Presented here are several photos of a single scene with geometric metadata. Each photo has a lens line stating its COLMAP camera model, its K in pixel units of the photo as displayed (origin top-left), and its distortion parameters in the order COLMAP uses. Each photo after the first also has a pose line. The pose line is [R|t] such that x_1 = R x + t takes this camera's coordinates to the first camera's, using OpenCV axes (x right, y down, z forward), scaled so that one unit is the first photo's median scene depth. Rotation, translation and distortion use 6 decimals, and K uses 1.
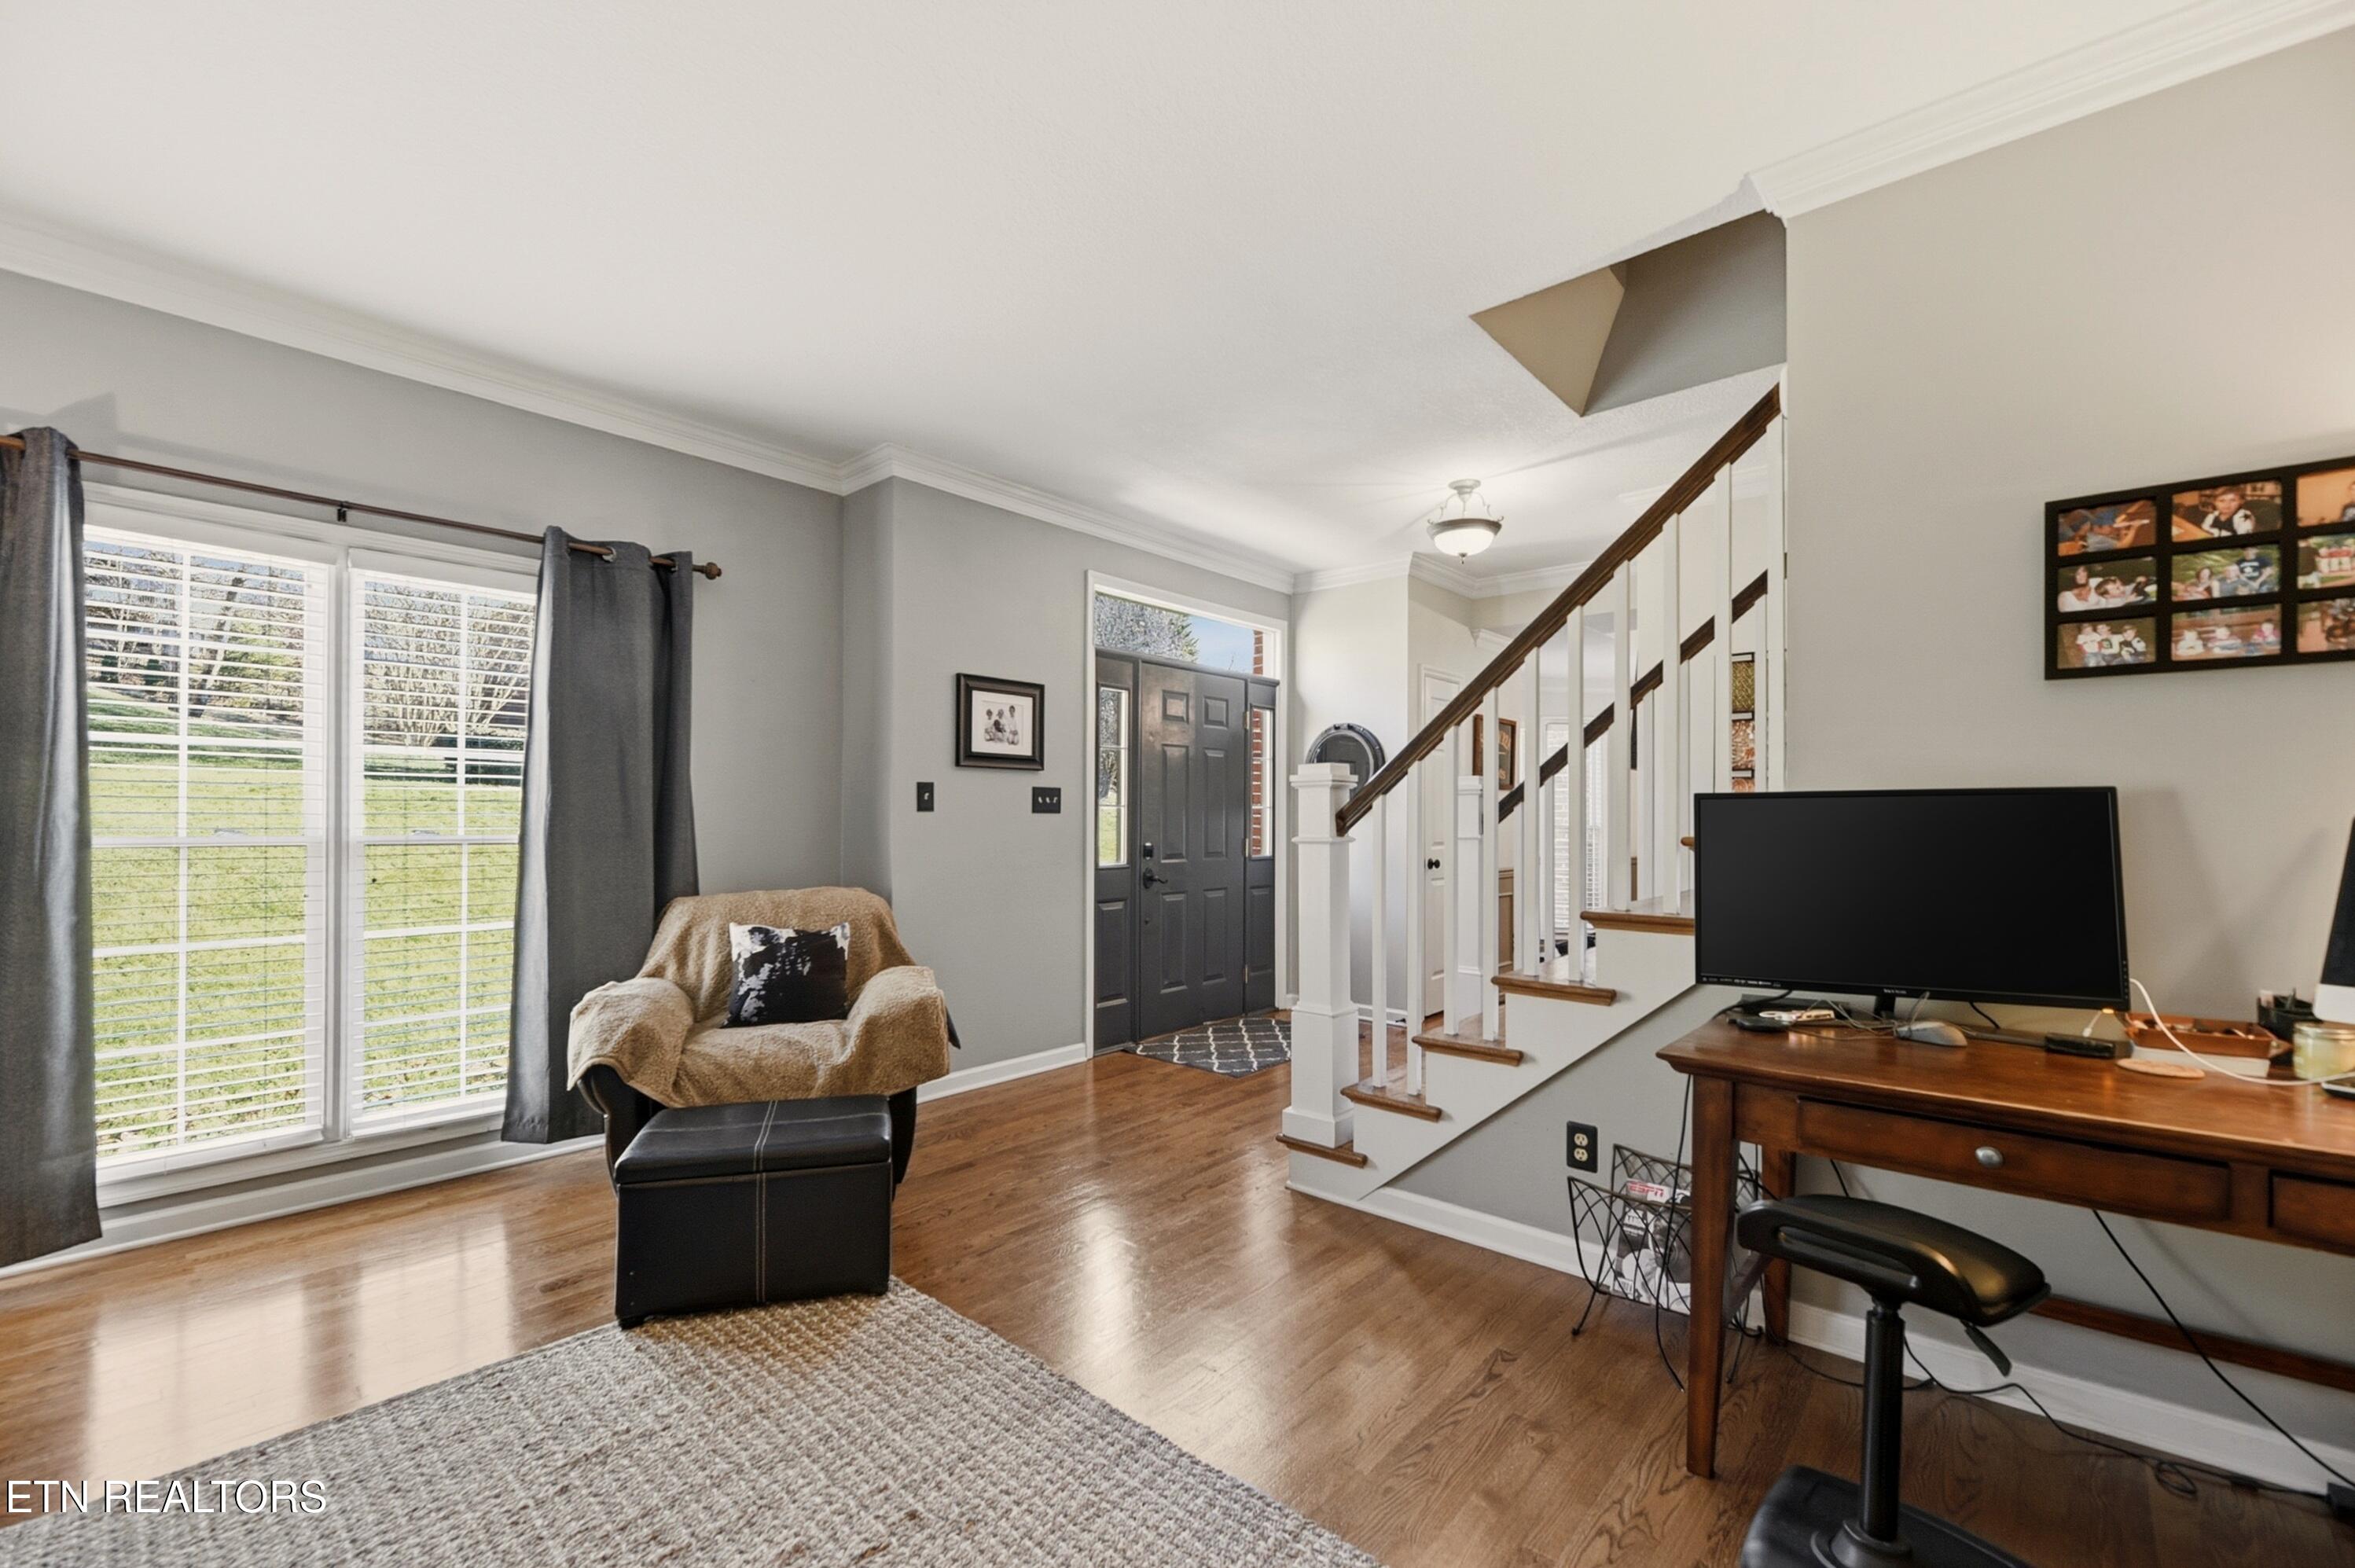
lens RADIAL K [[959.0, 0, 1172.2], [0, 959.0, 808.6], [0, 0, 1]] dist [-0.000734, -0.000146]
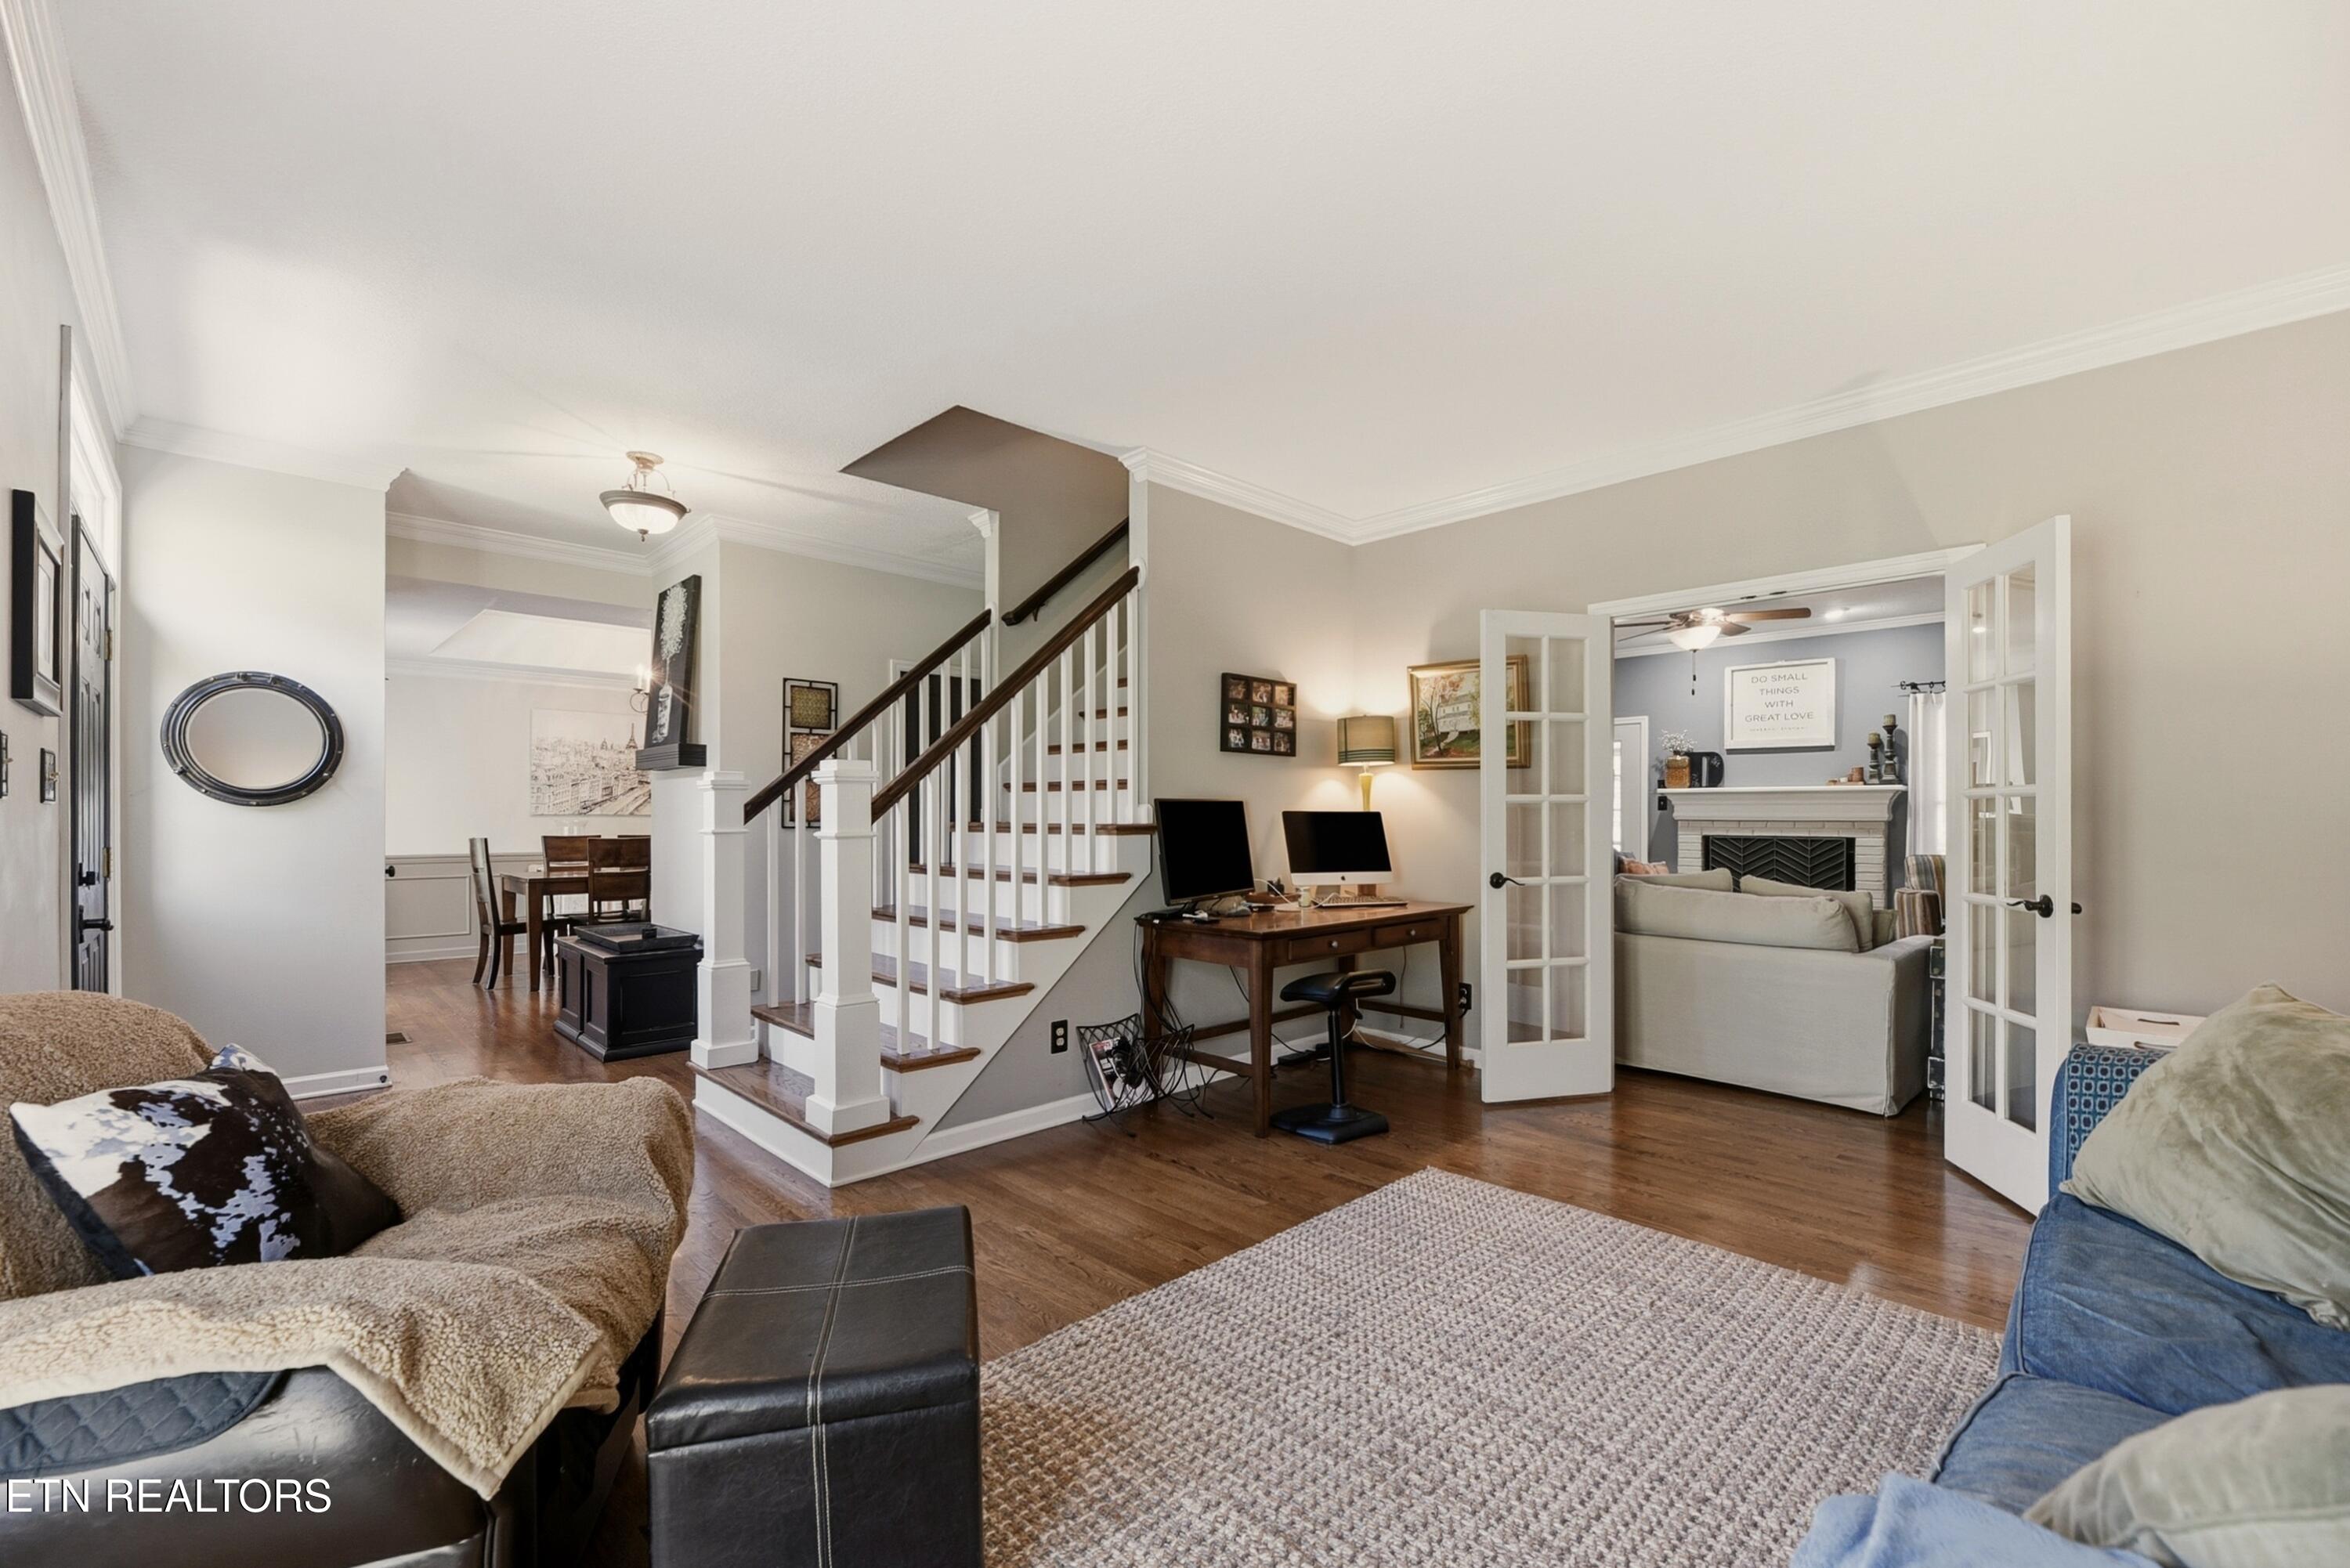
lens RADIAL K [[981.8, 0, 1170.8], [0, 981.8, 797.5], [0, 0, 1]] dist [-0.003017, -0.000294]
pose [[0.080358, 0.012287, 0.996690, -1.118420], [-0.012275, 0.999860, -0.011336, 0.001439], [-0.996690, -0.011323, 0.080498, 0.749938]]
